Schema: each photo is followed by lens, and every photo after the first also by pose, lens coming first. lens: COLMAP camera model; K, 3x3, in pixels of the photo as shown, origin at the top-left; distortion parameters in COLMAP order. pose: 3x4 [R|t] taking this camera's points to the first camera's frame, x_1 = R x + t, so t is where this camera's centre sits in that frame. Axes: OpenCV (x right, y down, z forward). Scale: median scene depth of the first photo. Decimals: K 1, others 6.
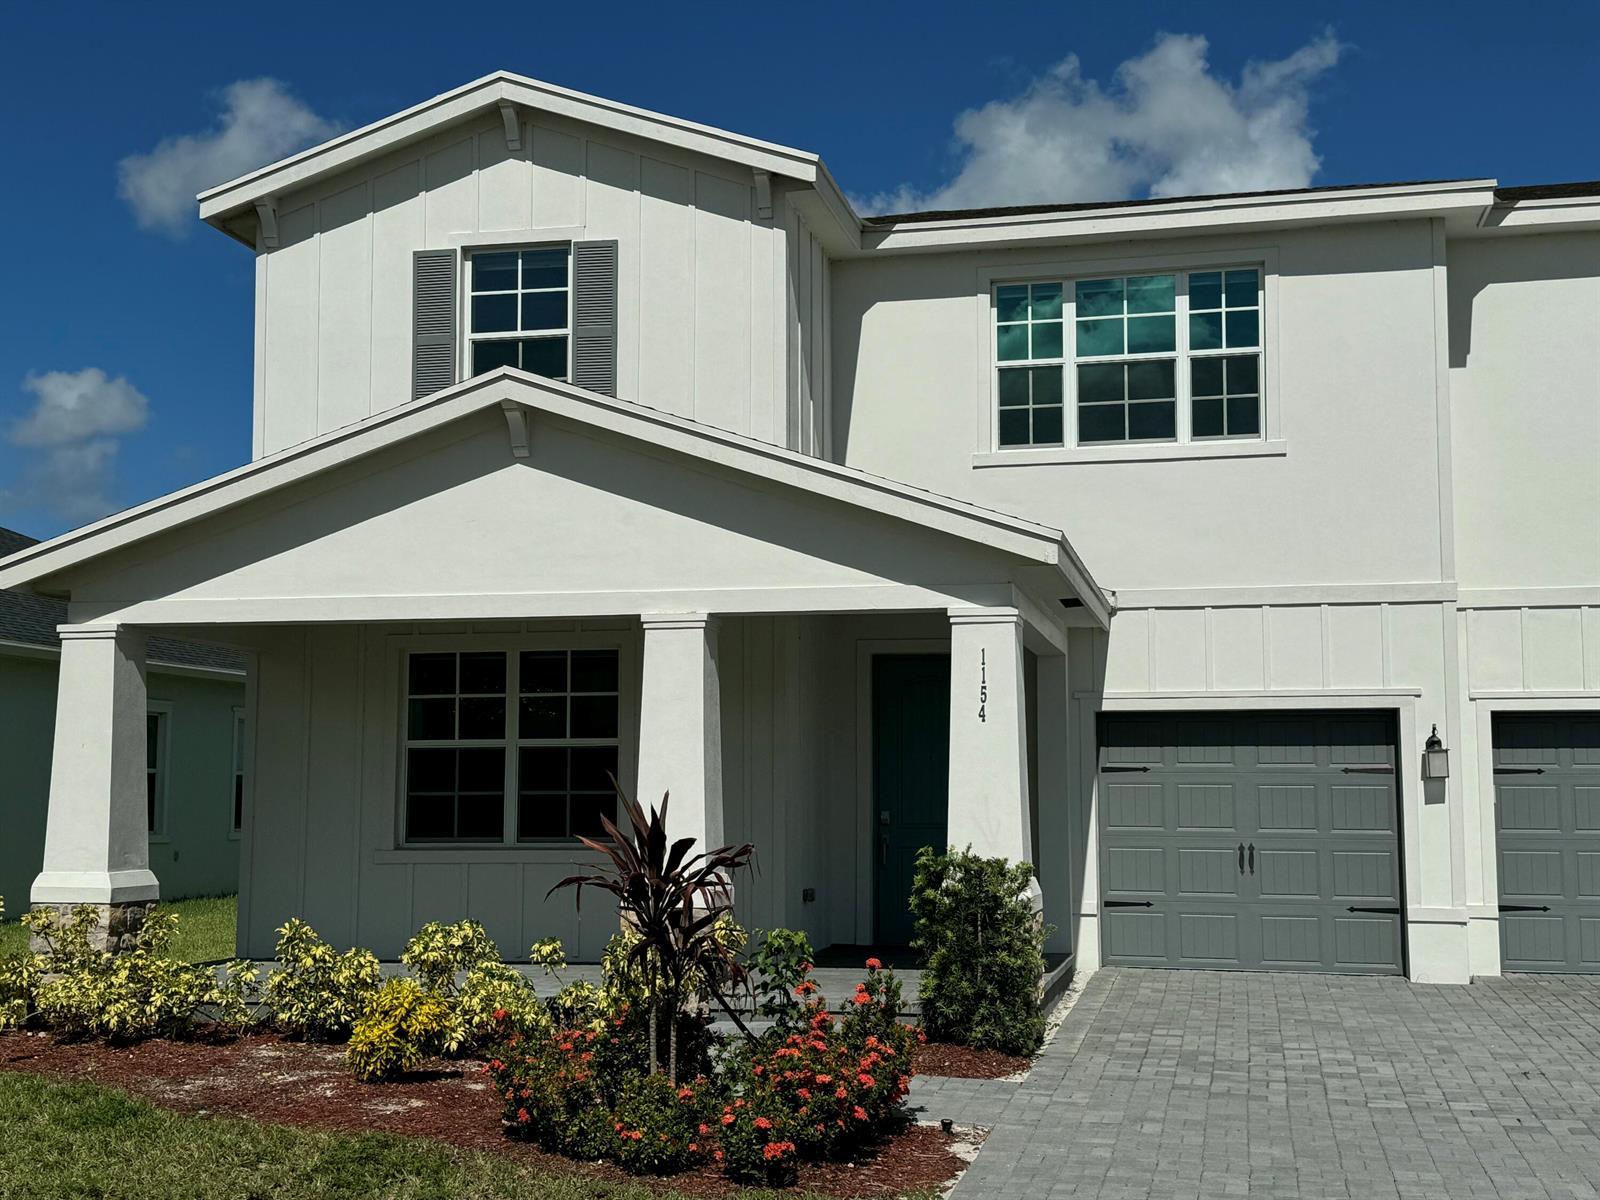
lens RADIAL K [[2017.9, 0, 800.6], [0, 2017.9, 610.9], [0, 0, 1]] dist [0.133102, 0.000000]
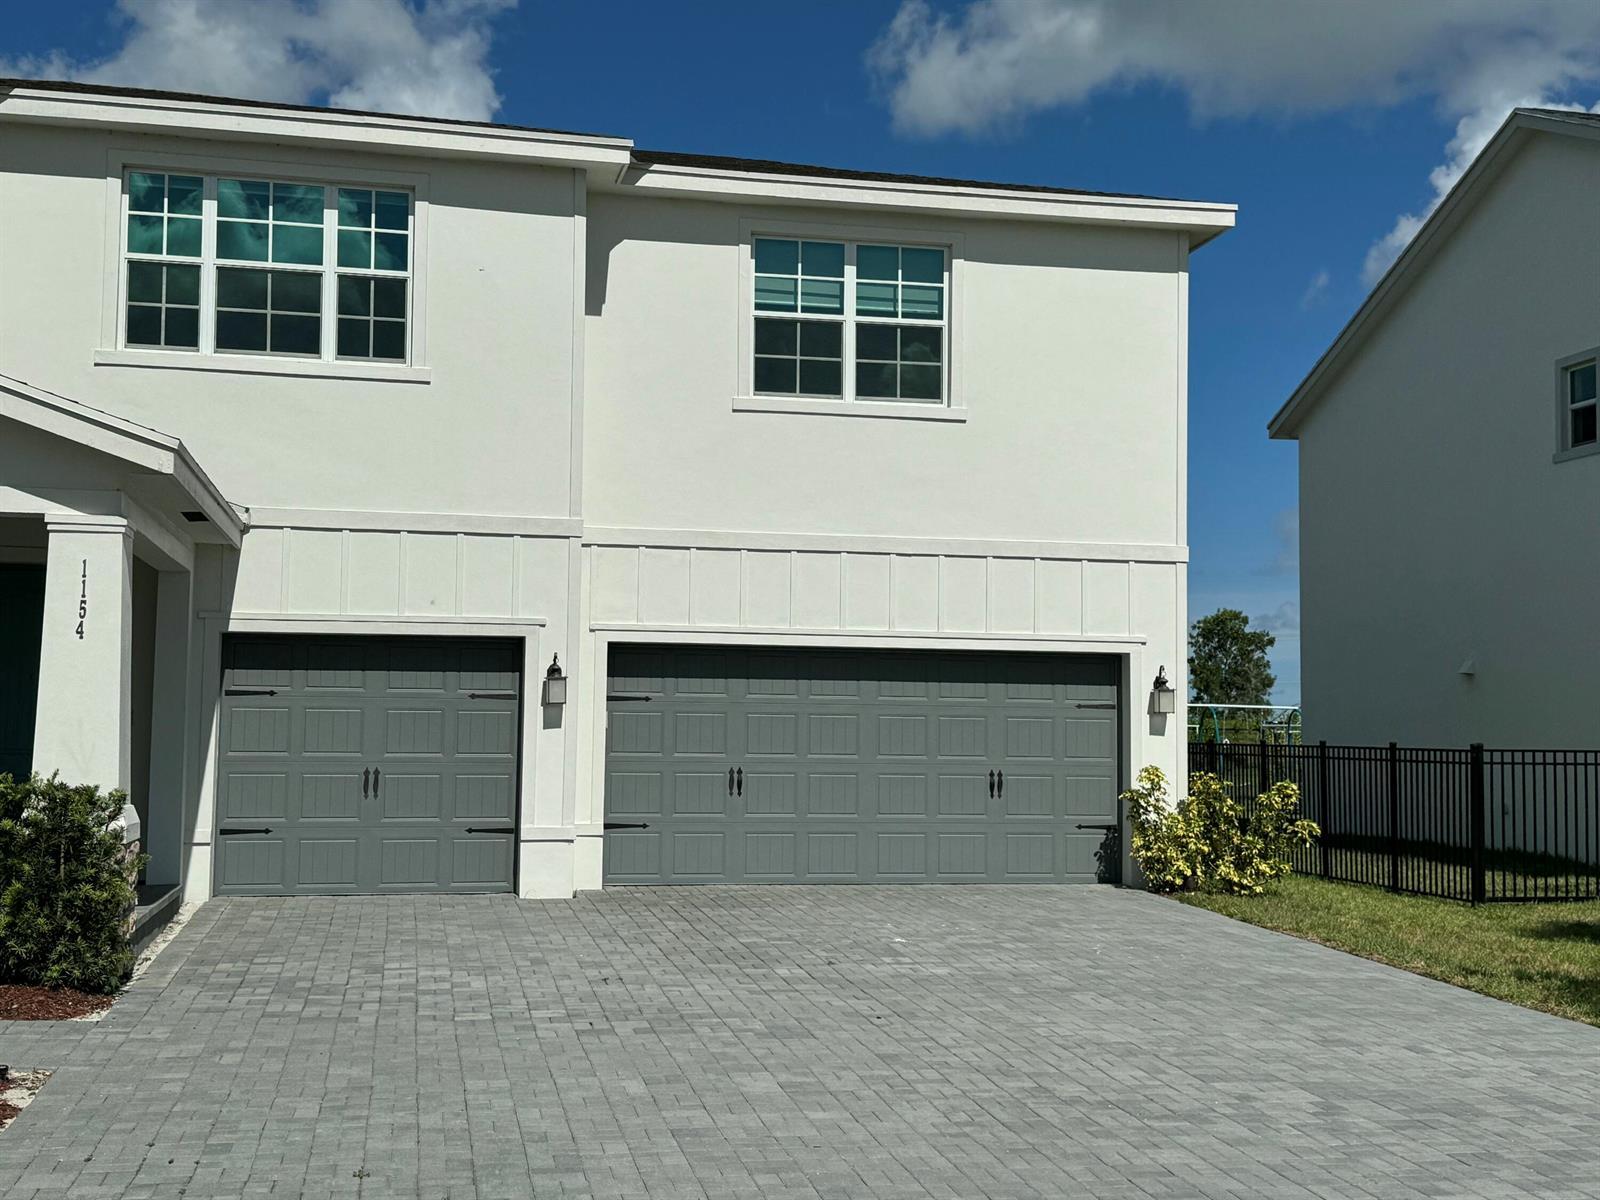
lens RADIAL K [[2017.9, 0, 840.7], [0, 2017.9, 600.4], [0, 0, 1]] dist [0.133102, 0.000000]
pose [[0.898188, 0.039712, 0.437813, -0.014976], [-0.053679, 0.998367, 0.019565, 0.000166], [-0.436321, -0.041074, 0.898853, 0.001713]]
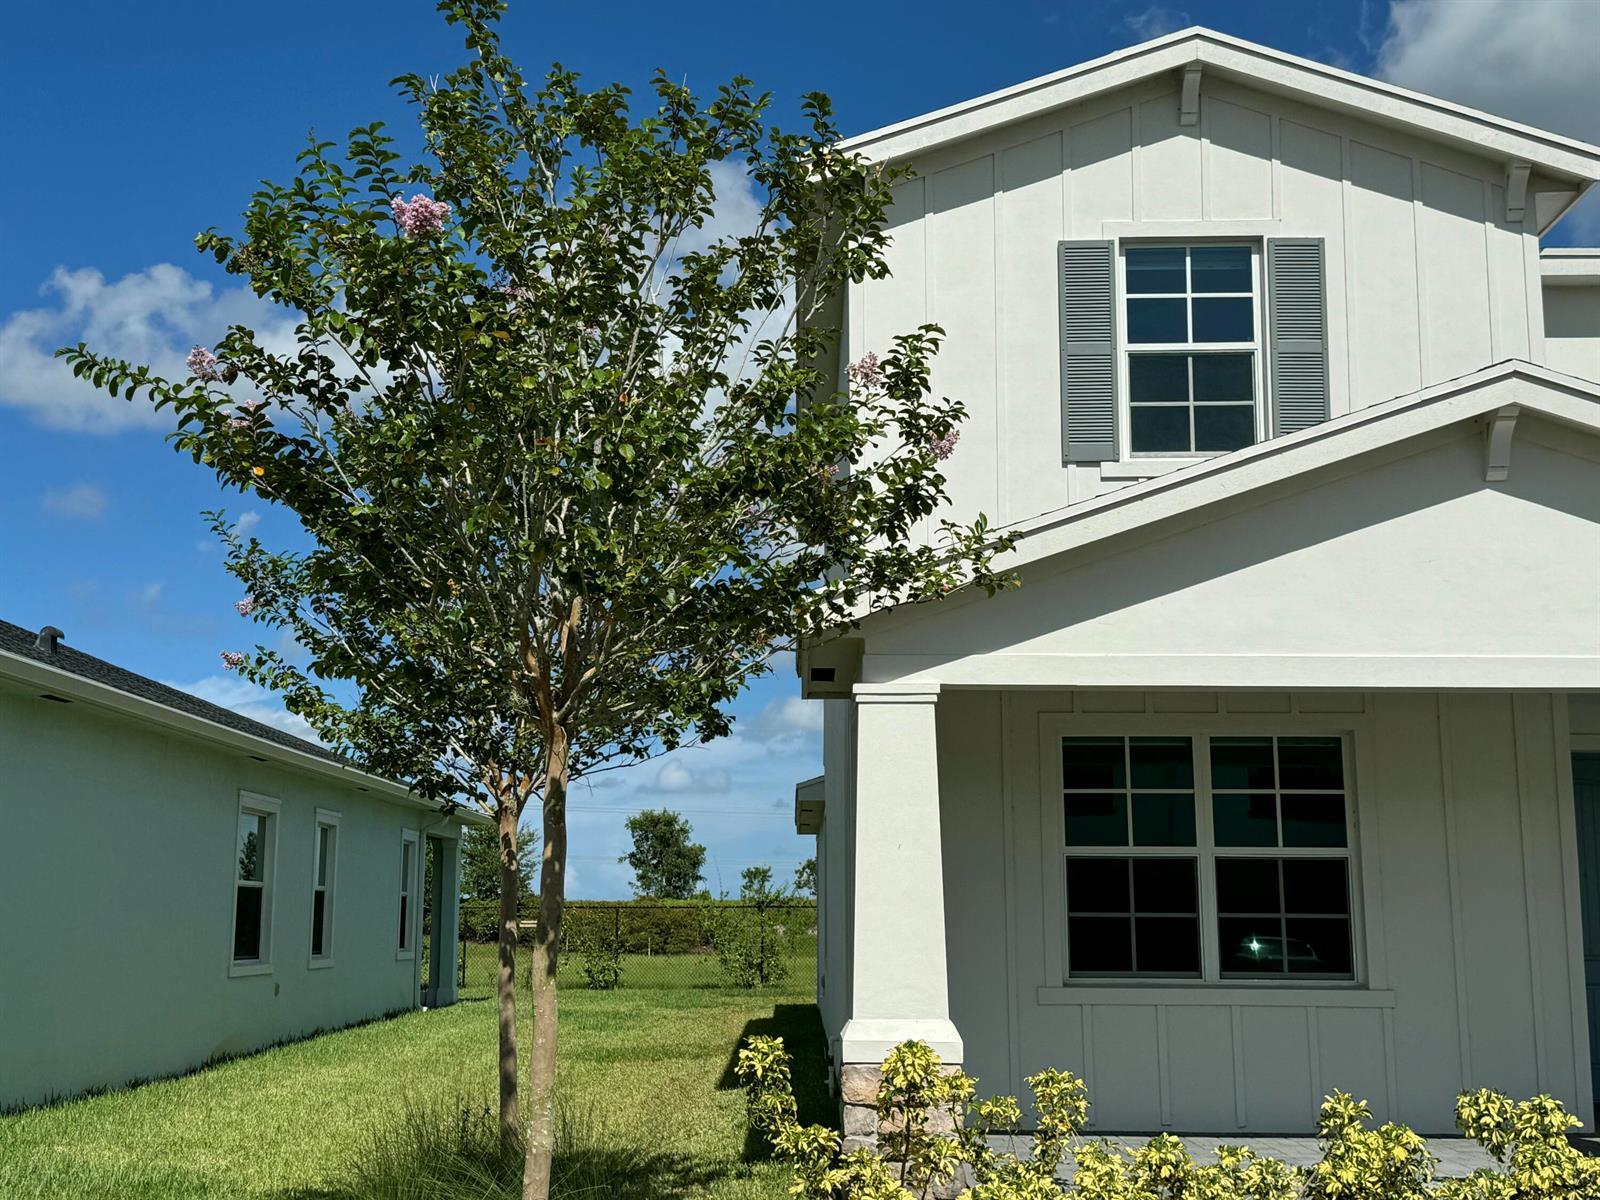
lens RADIAL K [[2017.9, 0, 796.2], [0, 2017.9, 603.0], [0, 0, 1]] dist [0.133102, 0.000000]
pose [[0.974689, 0.033809, 0.220993, -0.521437], [-0.020293, 0.997798, -0.063149, 0.023191], [-0.222641, 0.057066, 0.973229, 0.272982]]
